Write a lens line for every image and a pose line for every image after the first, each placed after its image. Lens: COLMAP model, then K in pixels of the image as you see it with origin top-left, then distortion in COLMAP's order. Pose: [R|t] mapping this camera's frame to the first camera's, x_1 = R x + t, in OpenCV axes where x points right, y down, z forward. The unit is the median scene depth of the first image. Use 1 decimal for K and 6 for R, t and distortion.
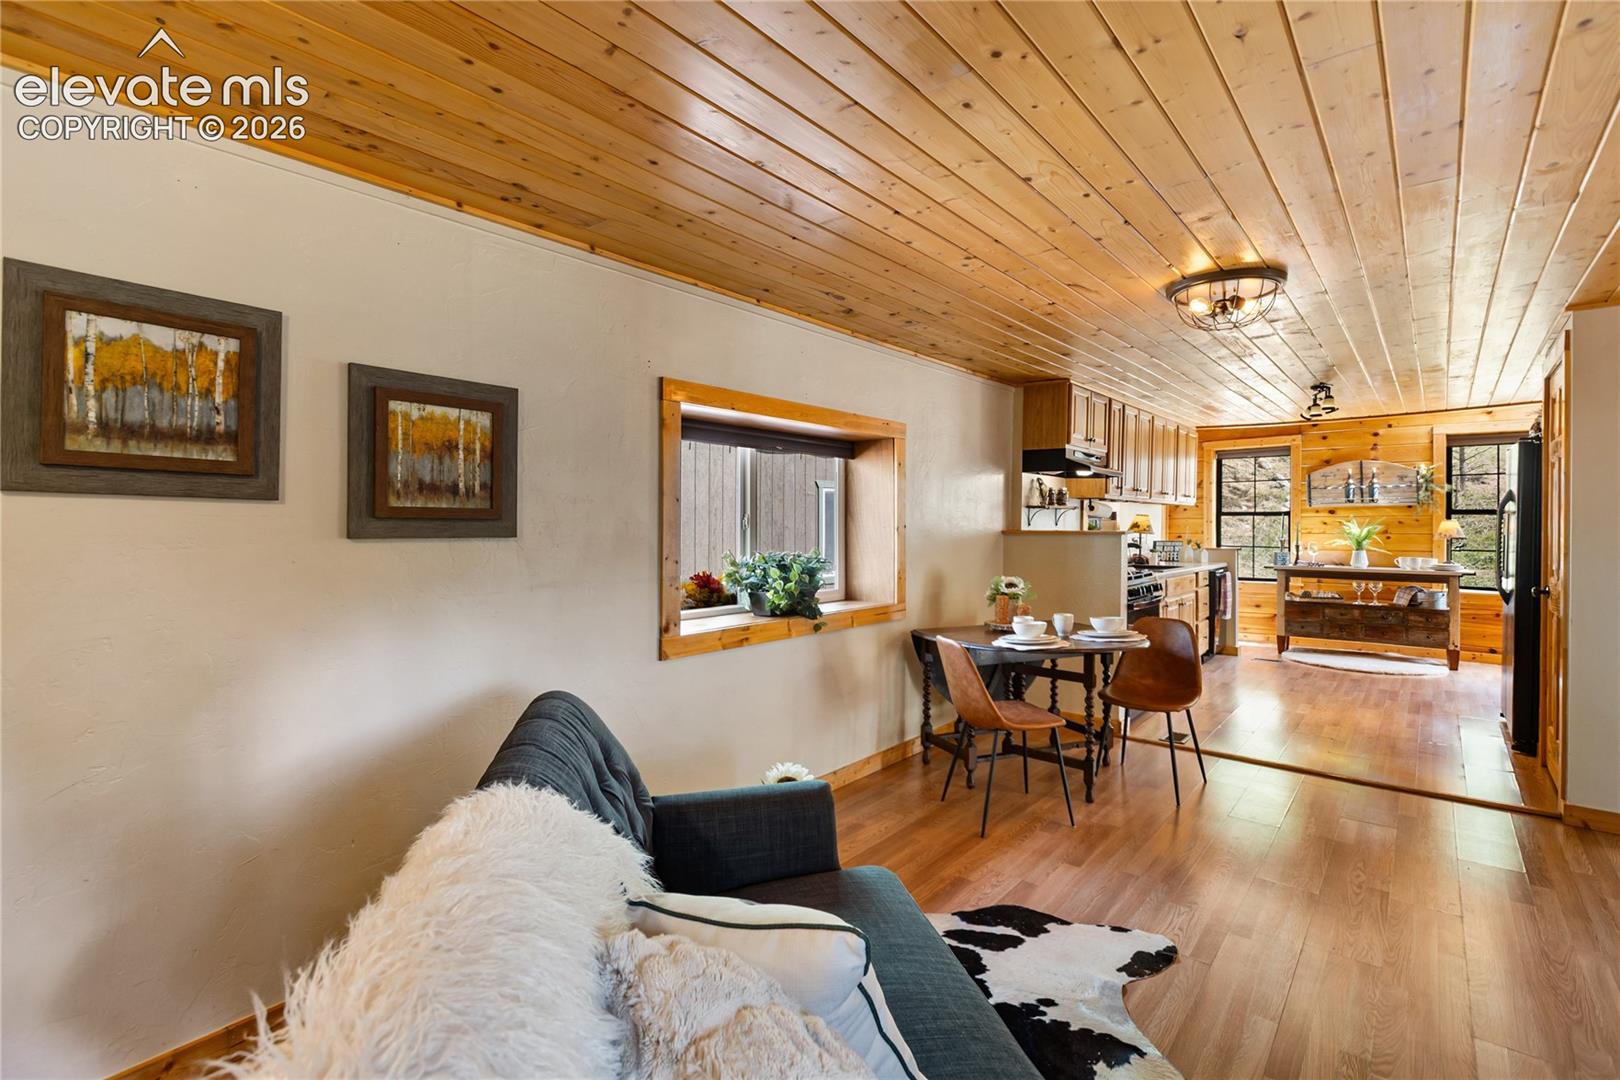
lens RADIAL K [[736.6, 0, 807.2], [0, 736.6, 522.0], [0, 0, 1]] dist [0.001183, -0.000061]
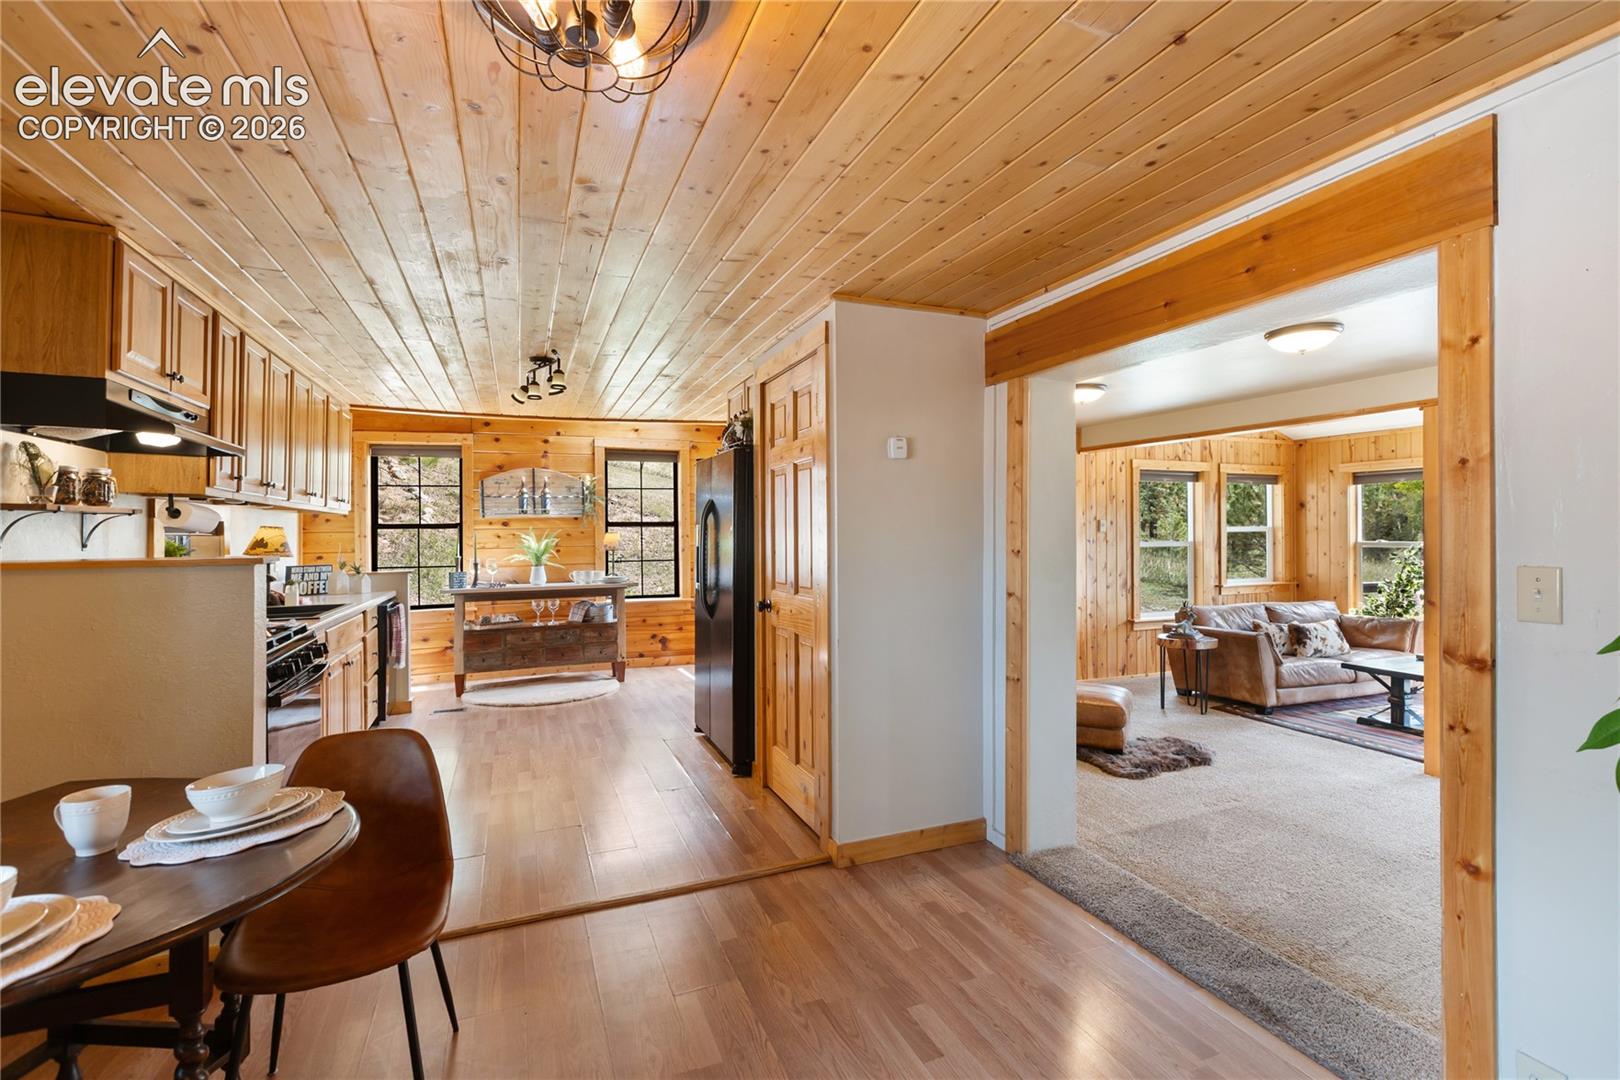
lens RADIAL K [[734.5, 0, 818.6], [0, 734.5, 532.7], [0, 0, 1]] dist [0.001152, 0.000277]
pose [[0.455898, -0.007106, 0.890003, 0.108311], [0.011424, 0.999932, 0.002132, -0.000592], [-0.889959, 0.009195, 0.455949, 0.296458]]
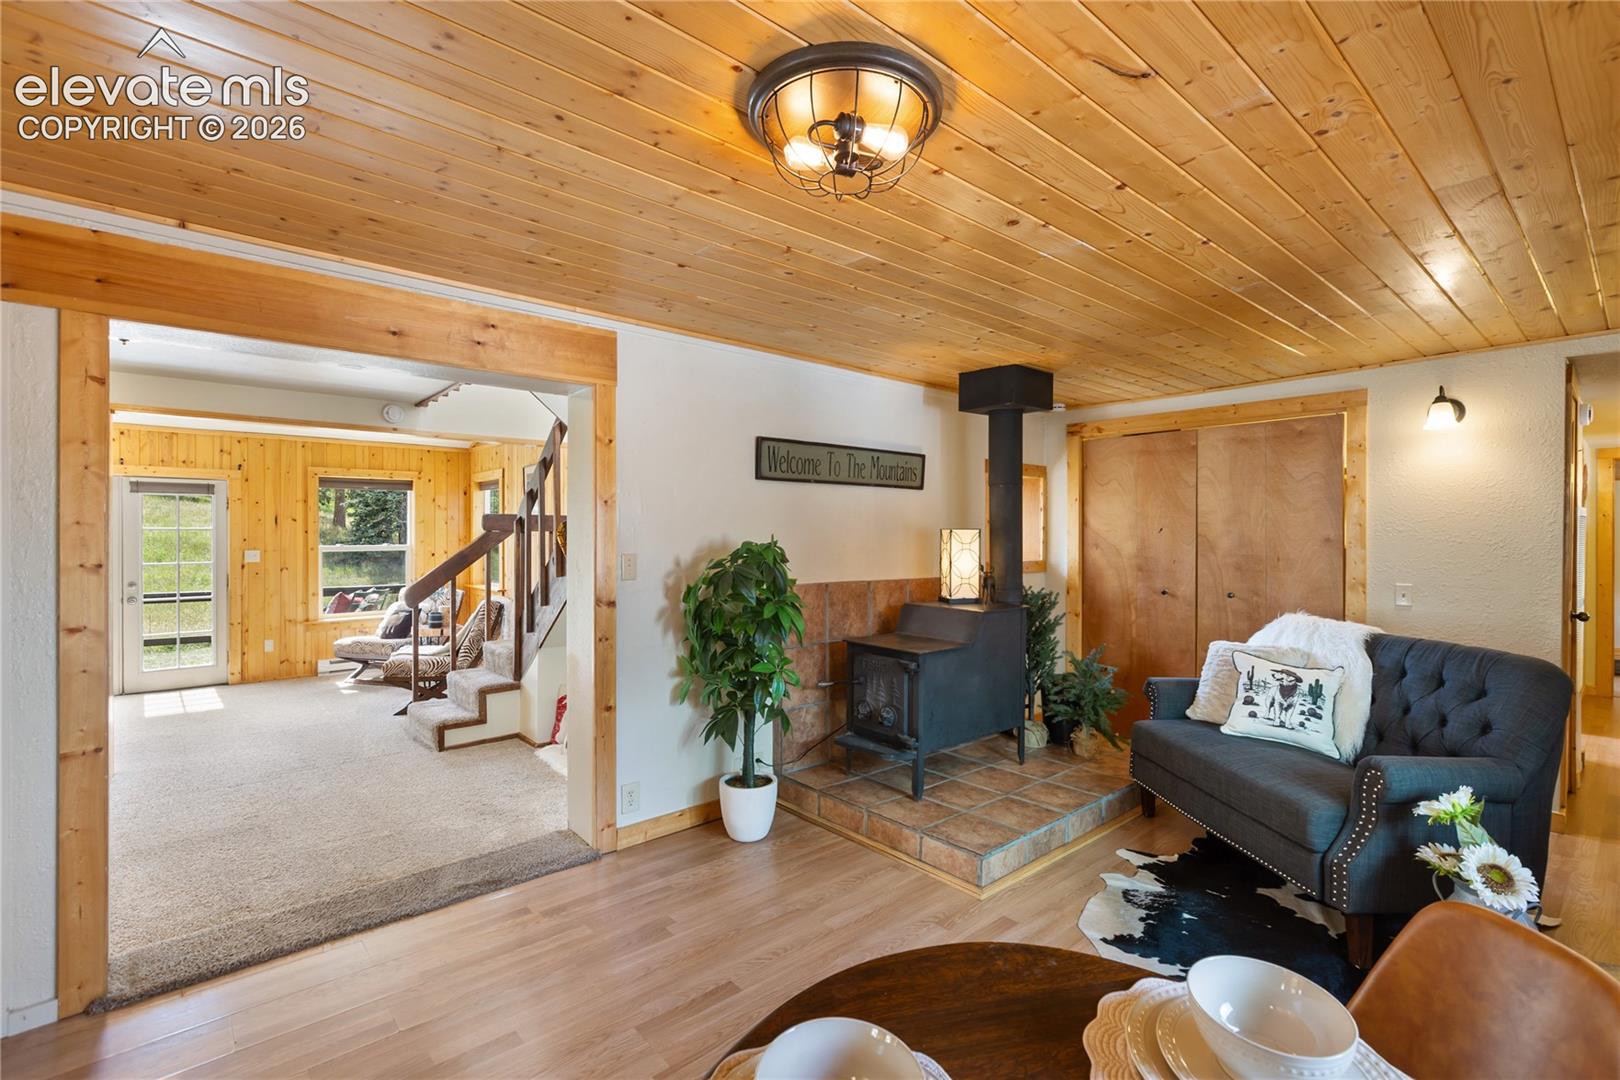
lens RADIAL K [[734.5, 0, 818.6], [0, 734.5, 532.7], [0, 0, 1]] dist [0.001152, 0.000277]
pose [[-0.990102, -0.008889, 0.140069, 0.217425], [-0.008227, 0.999952, 0.005306, -0.004678], [-0.140110, 0.004101, -0.990127, 0.660737]]
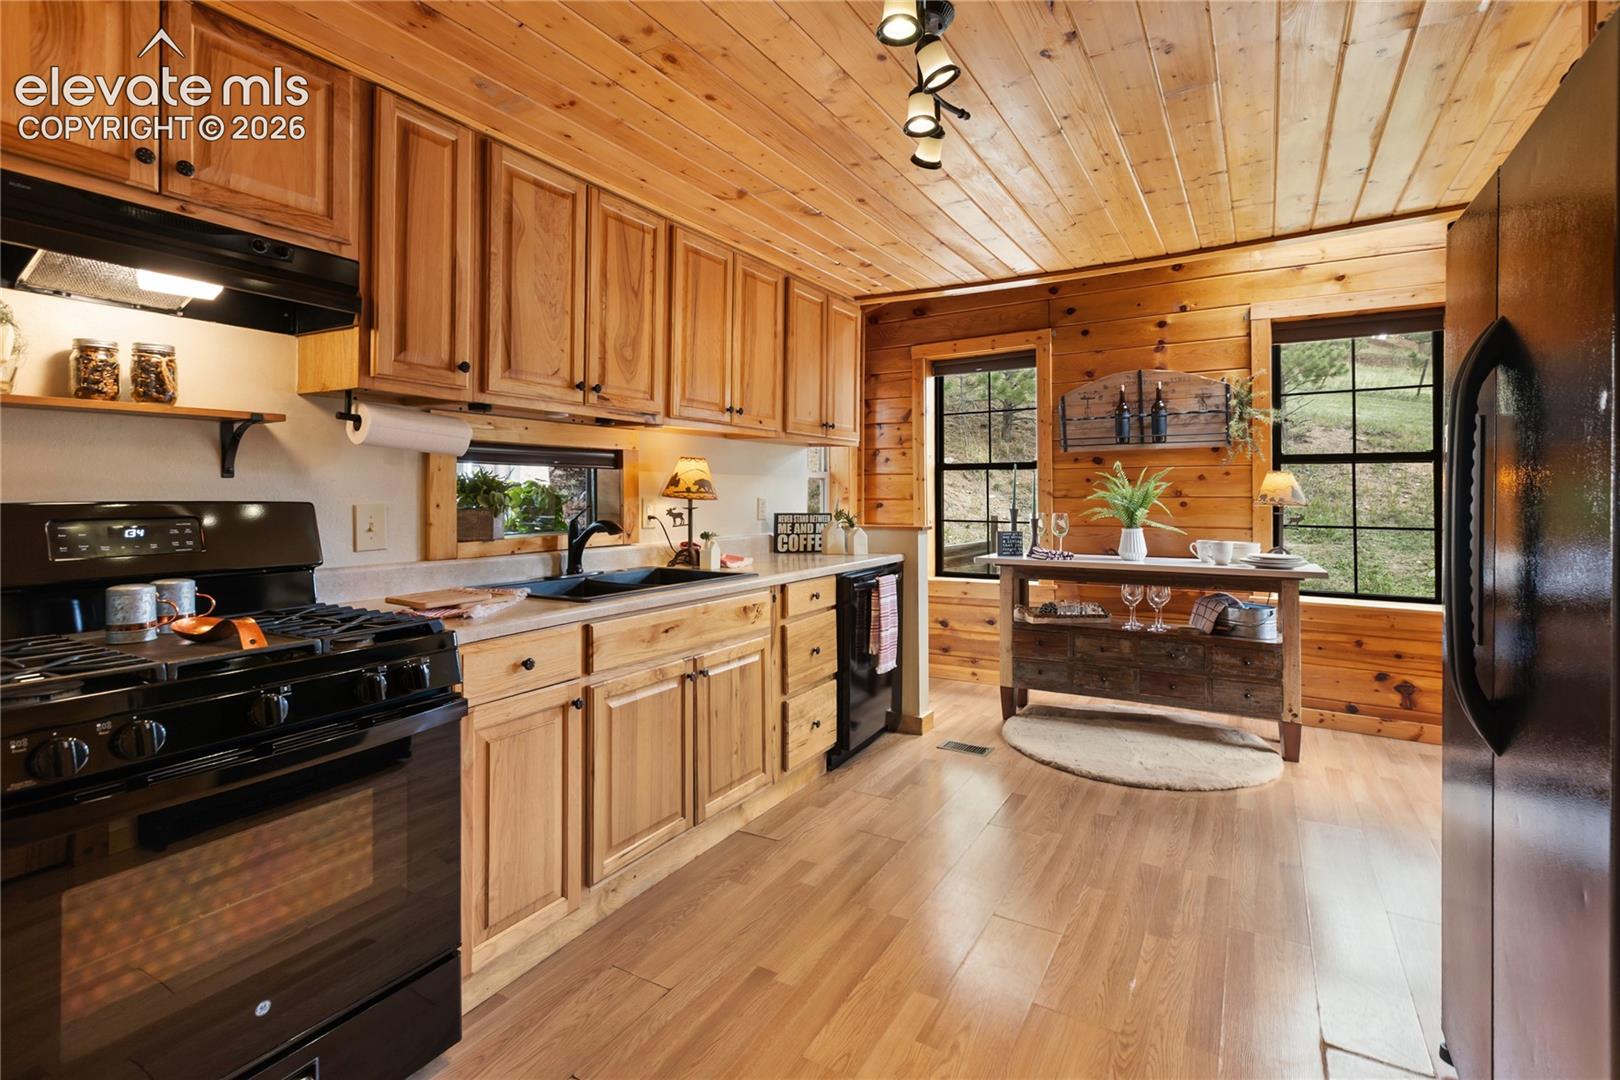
lens RADIAL K [[751.7, 0, 810.9], [0, 751.7, 481.0], [0, 0, 1]] dist [0.002616, 0.000134]
pose [[0.985761, -0.001830, 0.168145, 0.449087], [0.004321, 0.999886, -0.014445, 0.011651], [-0.168099, 0.014966, 0.985656, 0.524463]]
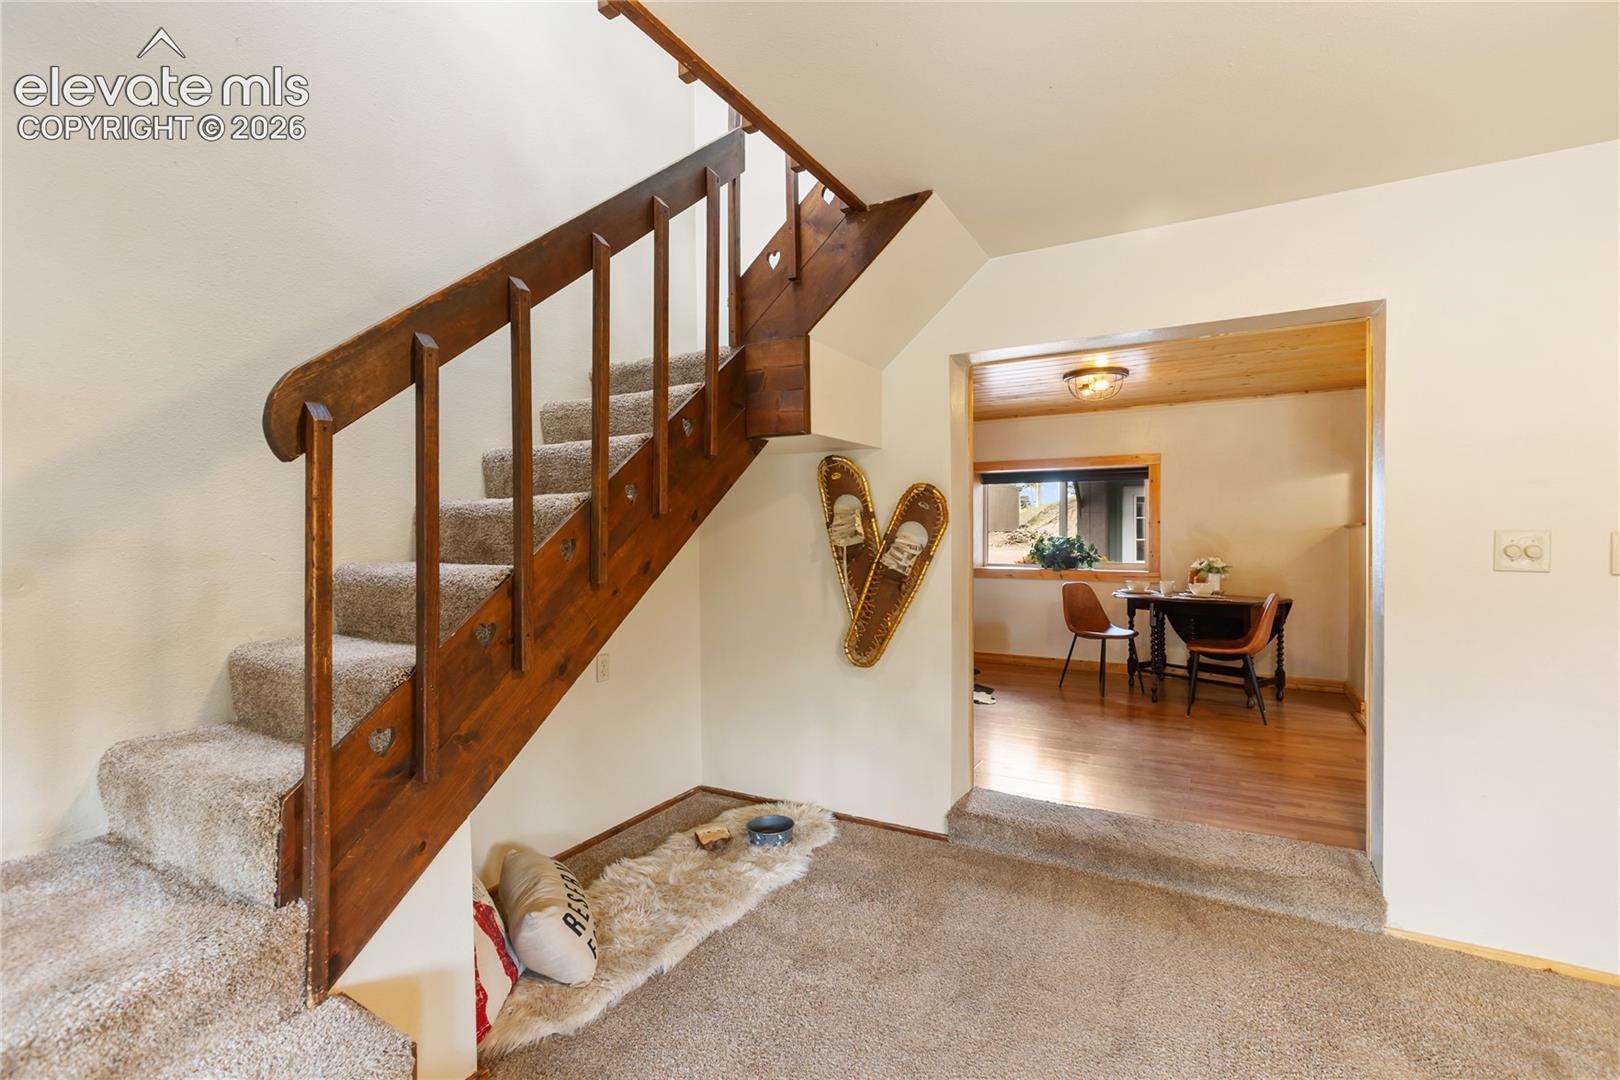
lens RADIAL K [[734.5, 0, 818.6], [0, 734.5, 532.7], [0, 0, 1]] dist [0.001152, 0.000277]
pose [[0.195104, -0.007285, -0.980755, 0.896943], [-0.003346, 0.999962, -0.008093, 0.025874], [0.980777, 0.004861, 0.195072, 0.019648]]
